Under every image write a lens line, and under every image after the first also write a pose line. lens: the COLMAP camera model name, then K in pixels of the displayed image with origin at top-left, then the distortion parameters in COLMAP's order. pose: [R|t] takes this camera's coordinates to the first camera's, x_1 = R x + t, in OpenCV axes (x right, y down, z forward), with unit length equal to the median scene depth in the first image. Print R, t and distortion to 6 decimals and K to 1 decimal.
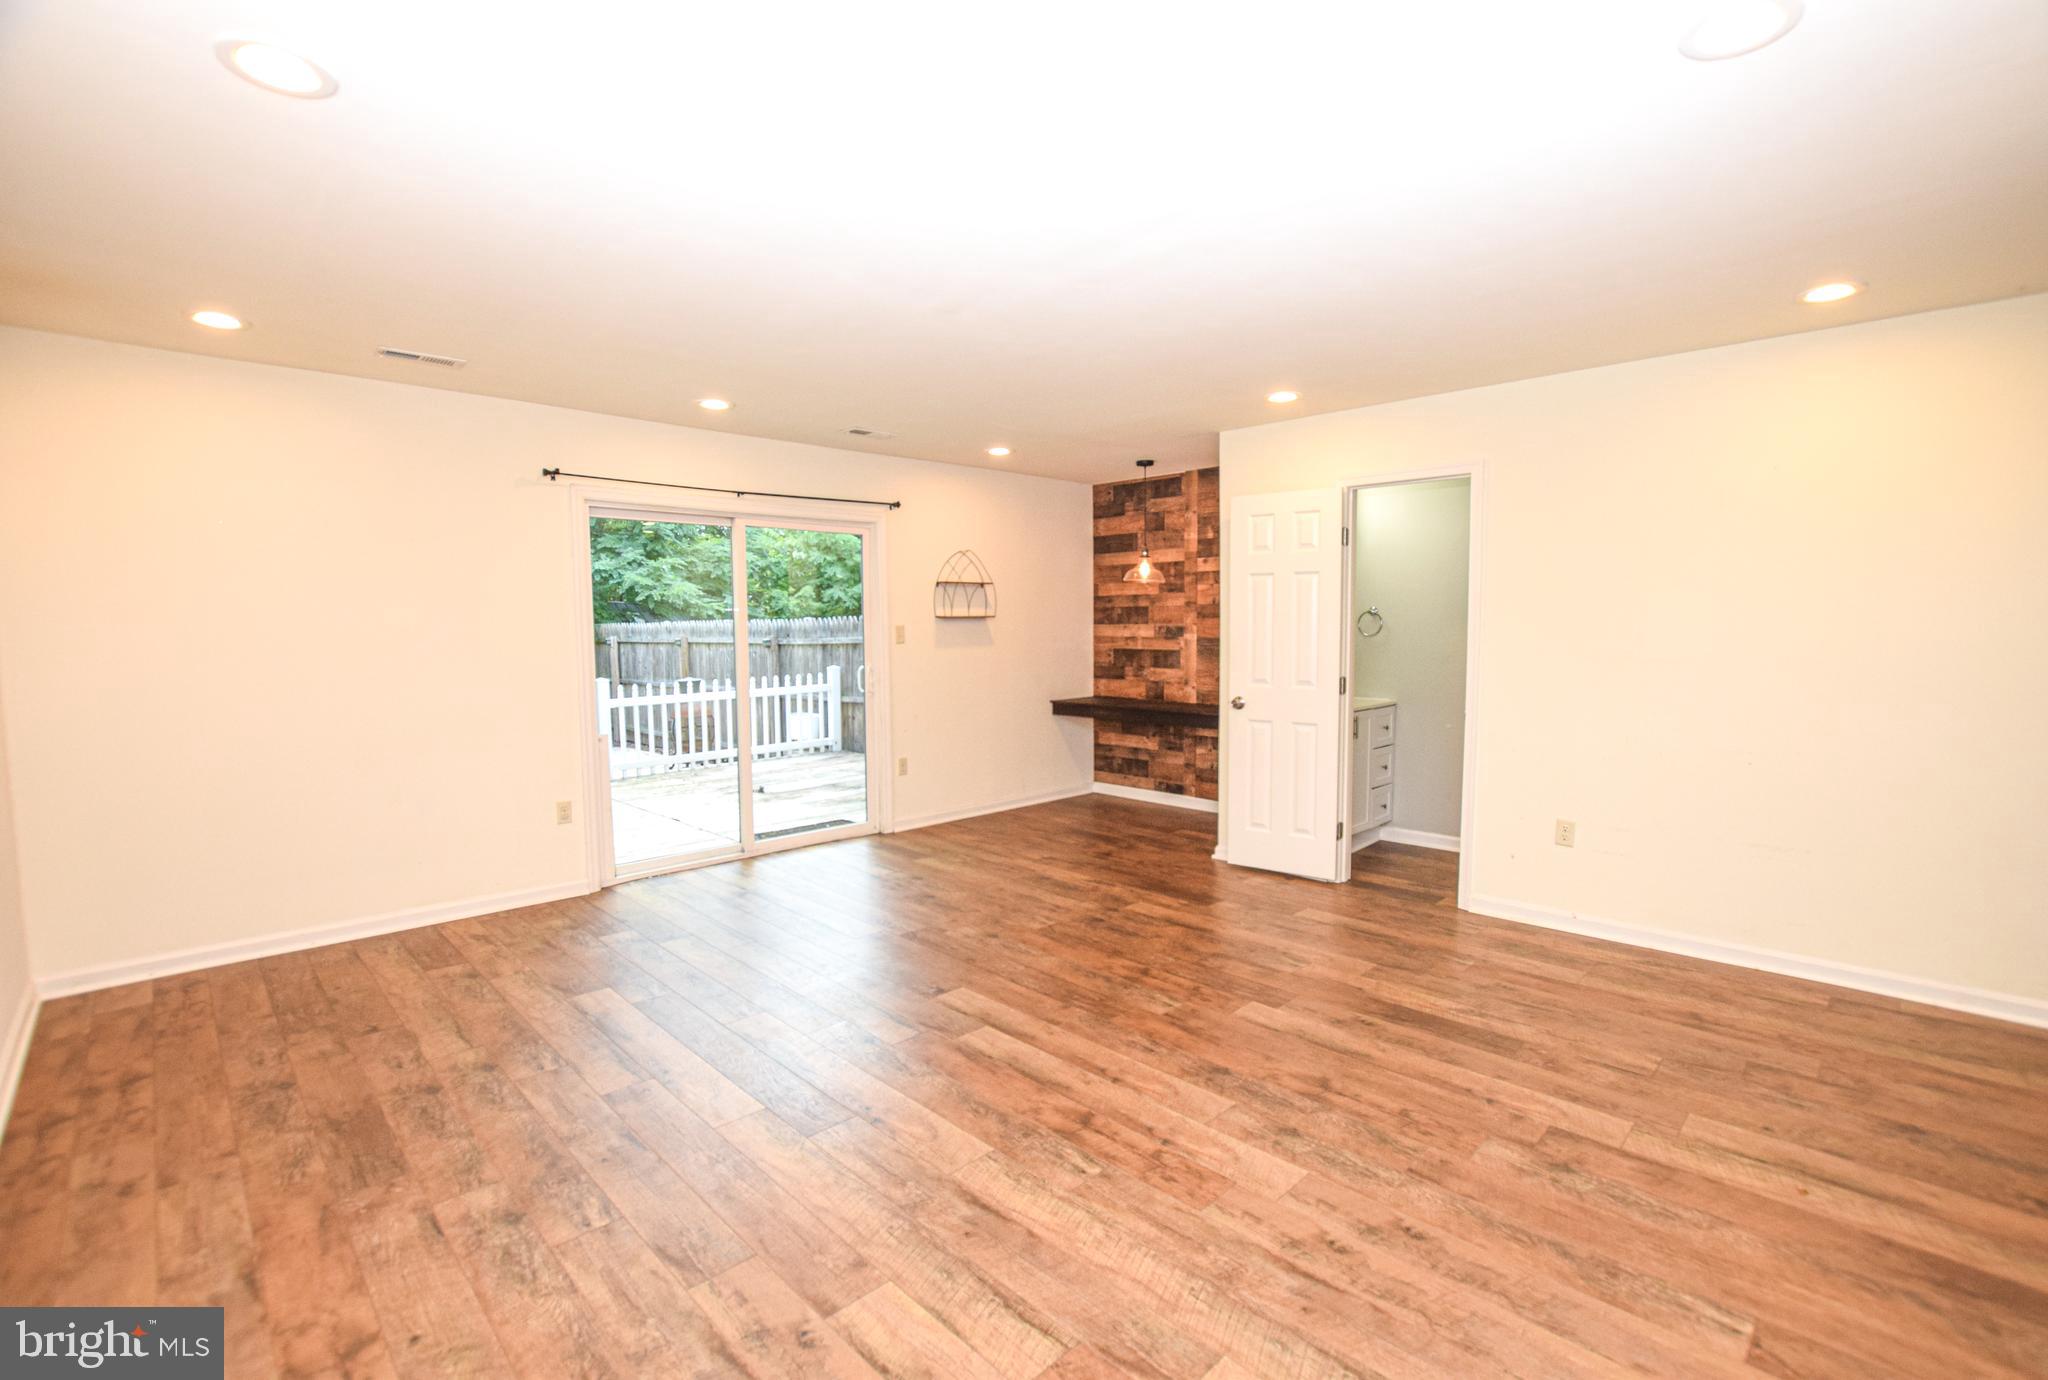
lens RADIAL K [[915.6, 0, 1040.2], [0, 915.6, 688.9], [0, 0, 1]] dist [-0.038133, 0.004390]
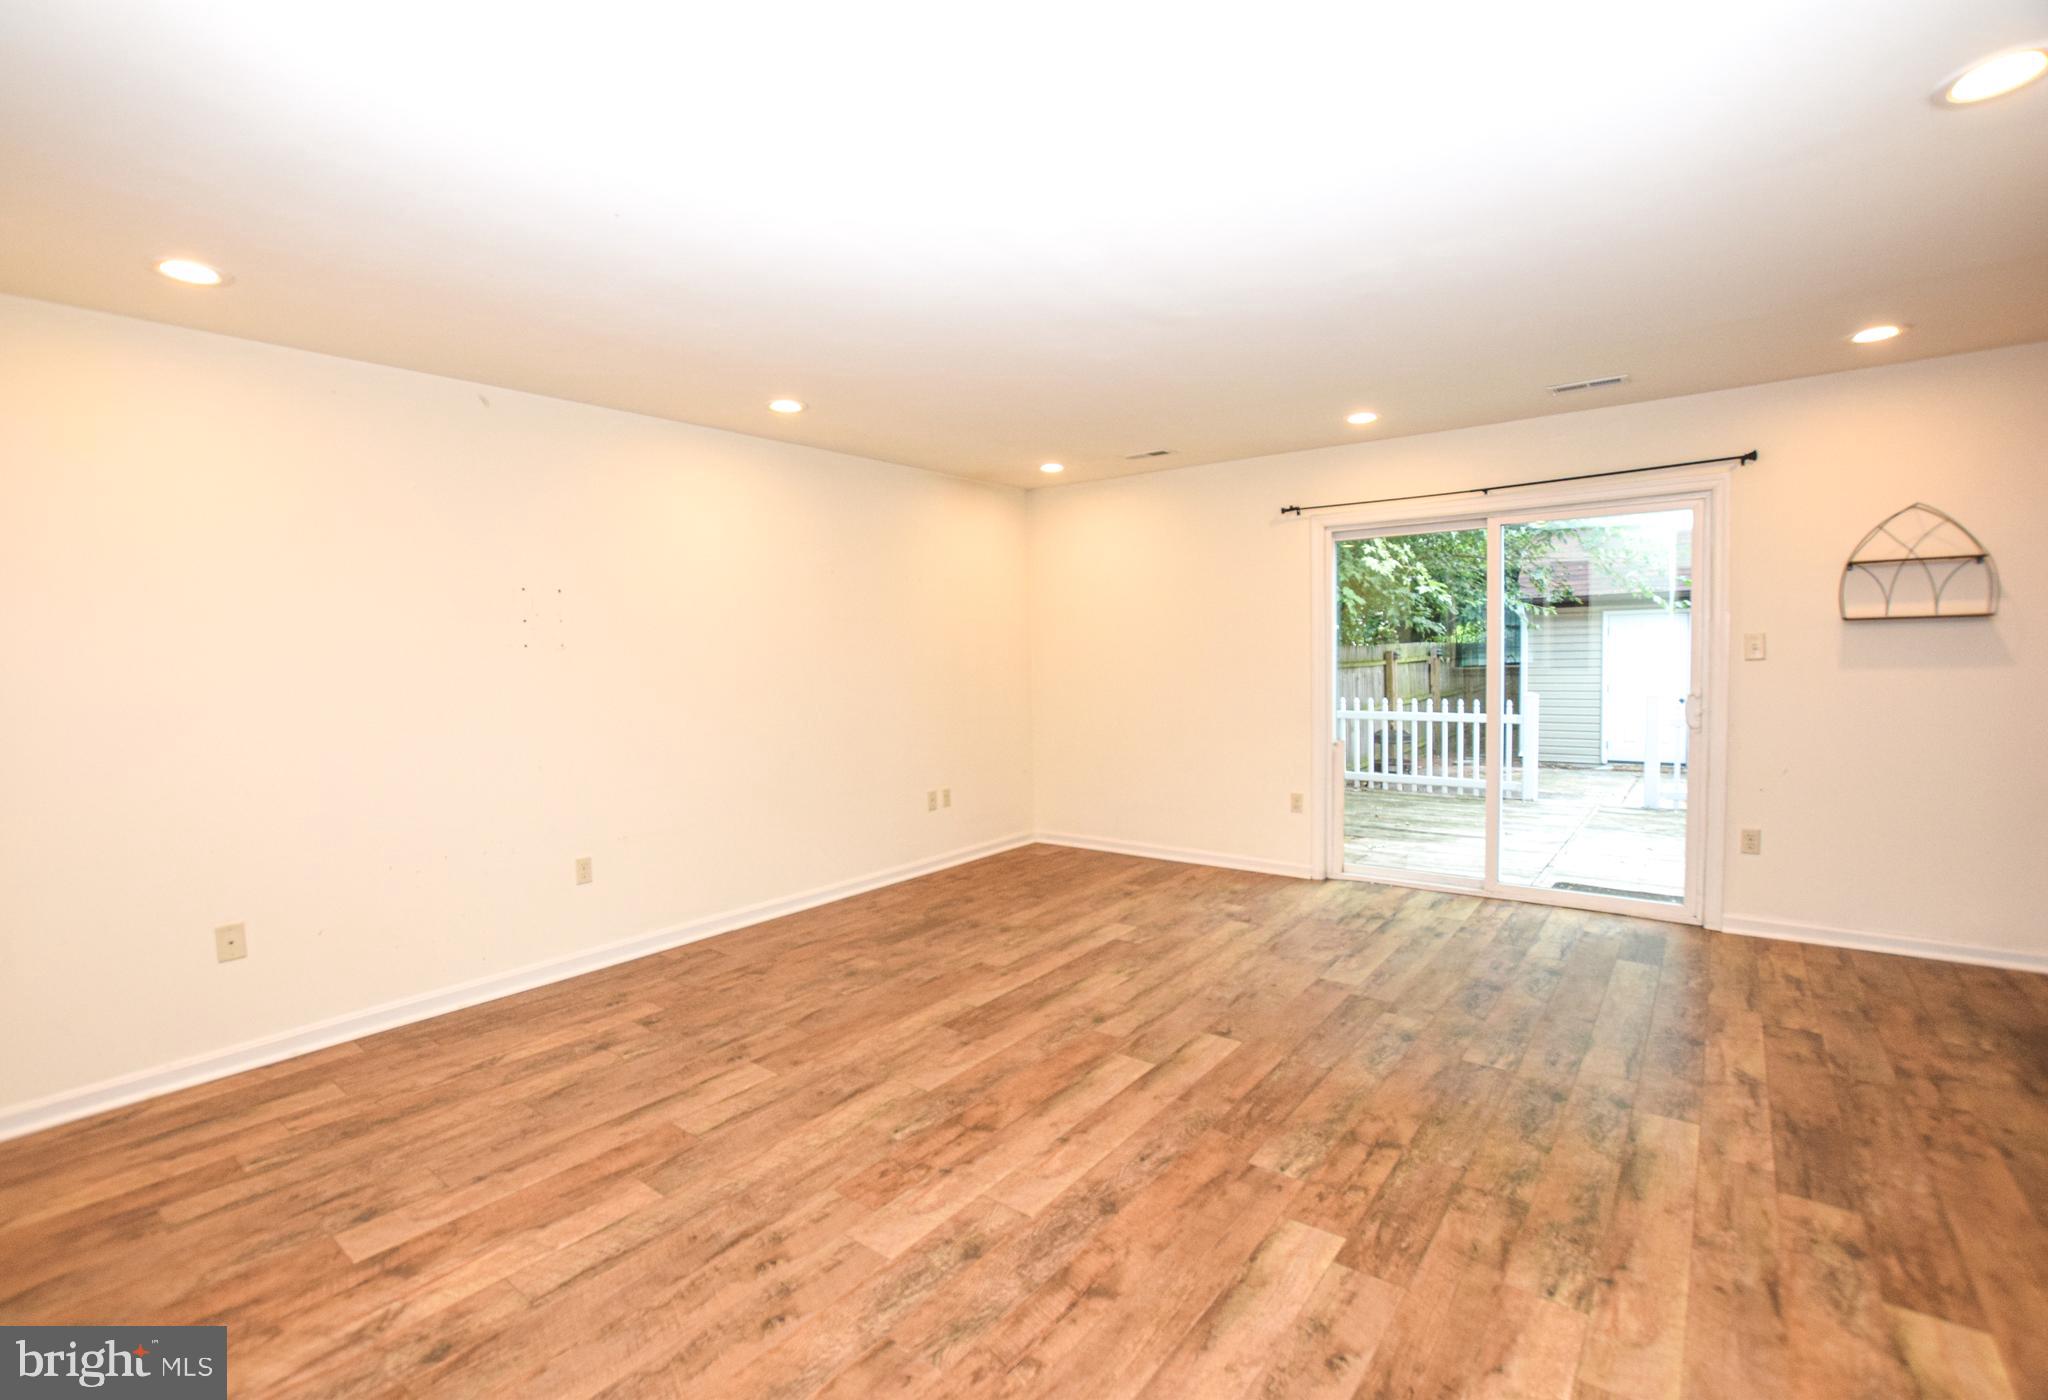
lens RADIAL K [[920.3, 0, 1006.6], [0, 920.3, 696.5], [0, 0, 1]] dist [-0.037613, 0.003461]
pose [[0.114535, 0.052748, -0.992018, 0.724913], [-0.046467, 0.997781, 0.047689, -0.046988], [0.992332, 0.040634, 0.116732, 0.604363]]
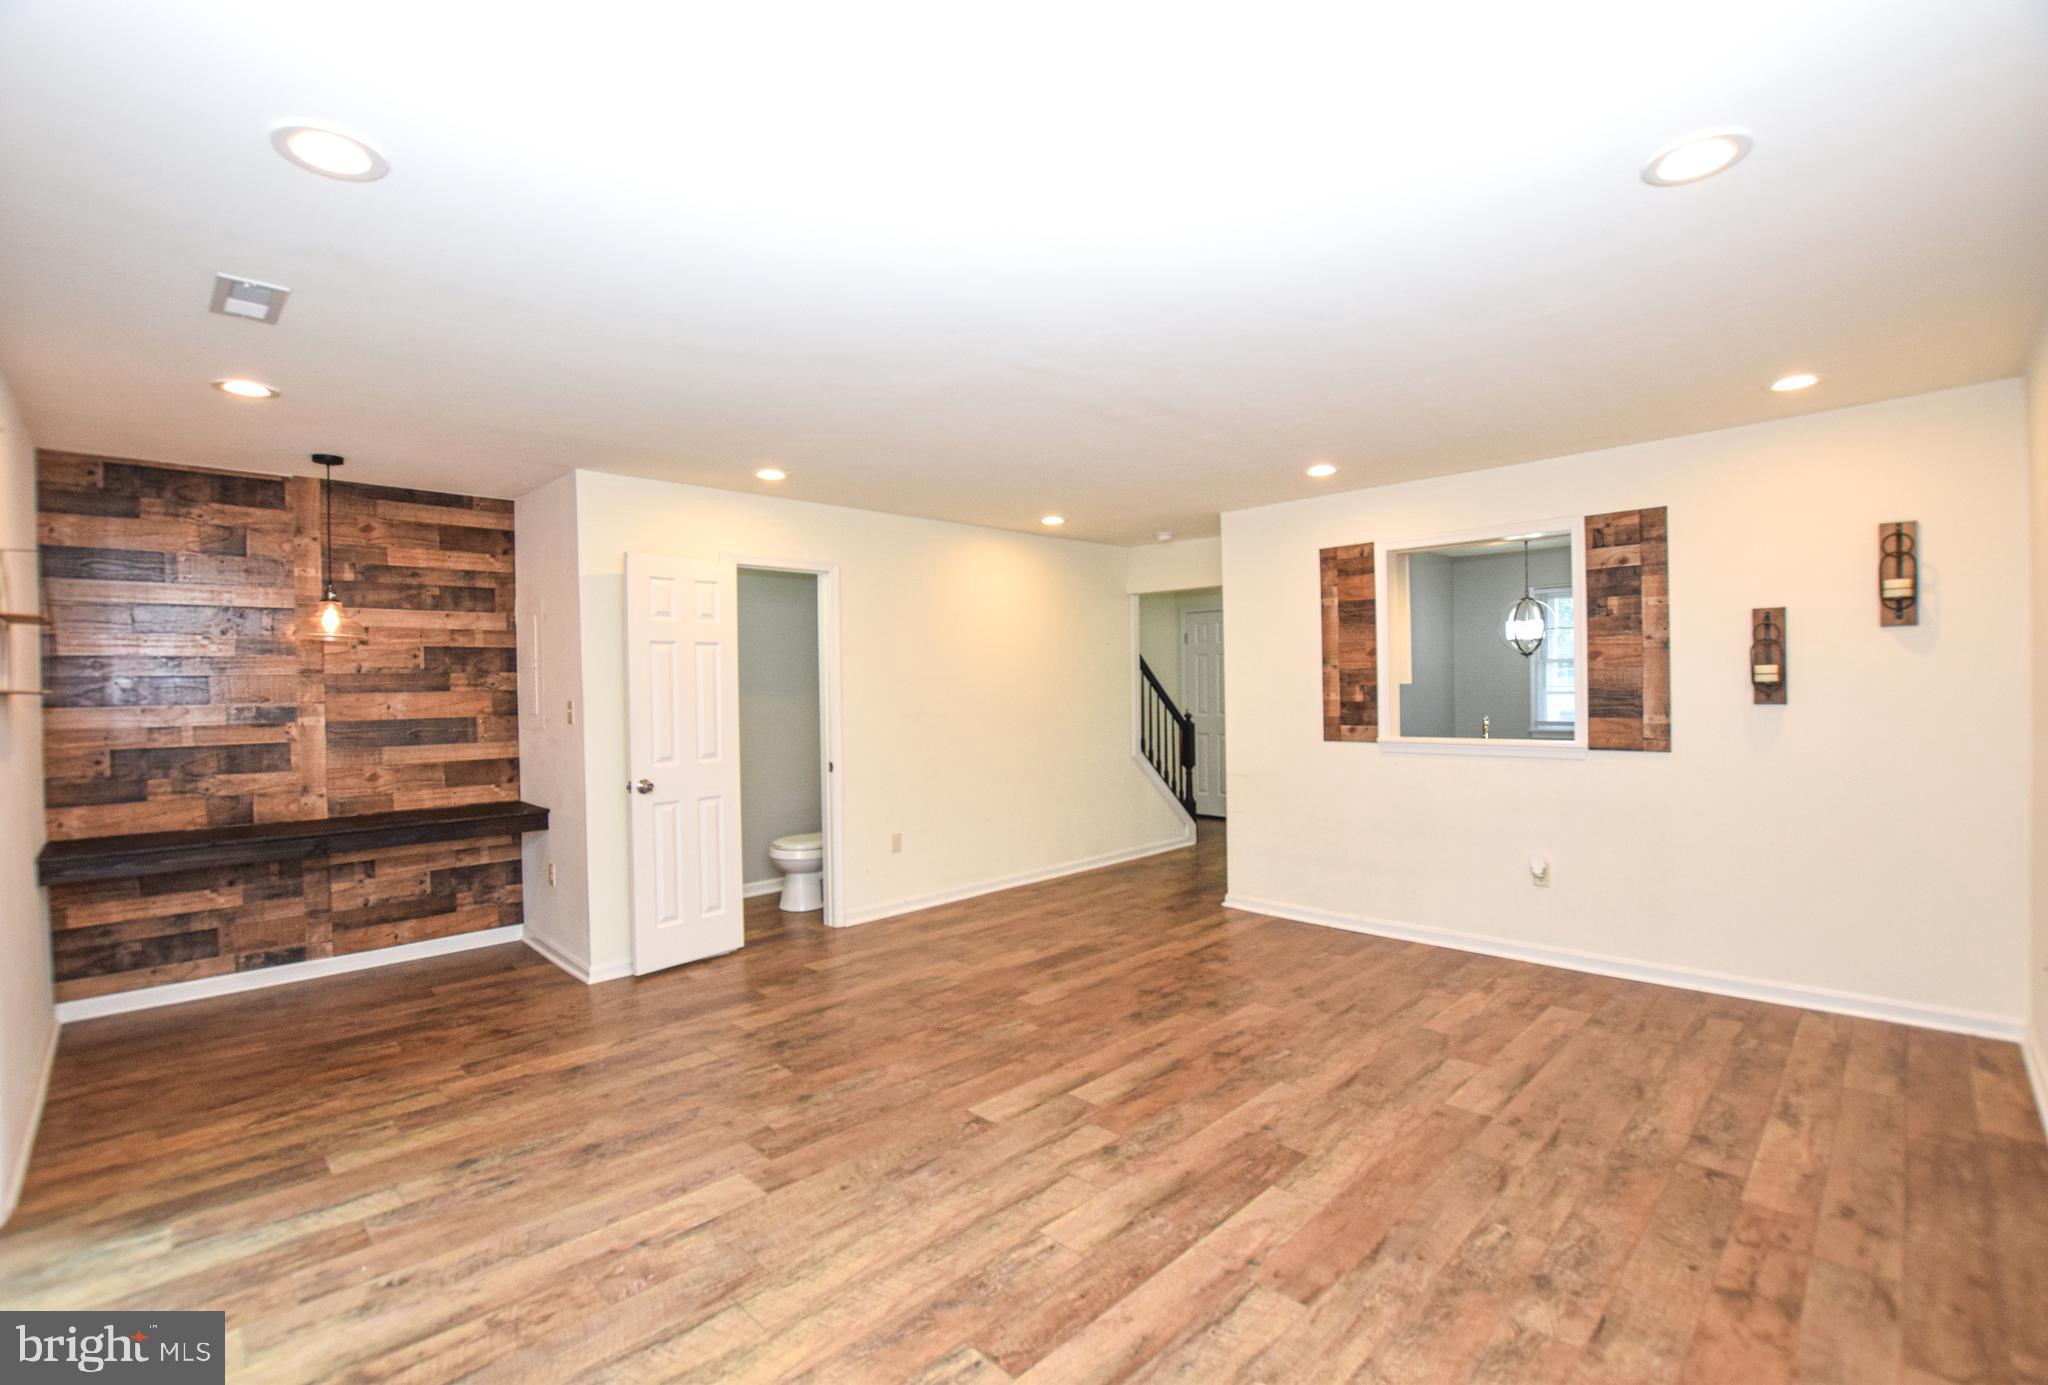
lens RADIAL K [[915.6, 0, 1017.8], [0, 915.6, 697.1], [0, 0, 1]] dist [-0.038133, 0.004390]
pose [[0.005075, -0.008935, 0.999947, -0.887522], [0.085970, 0.996262, 0.008466, -0.064089], [-0.996285, 0.085922, 0.005824, 0.854114]]
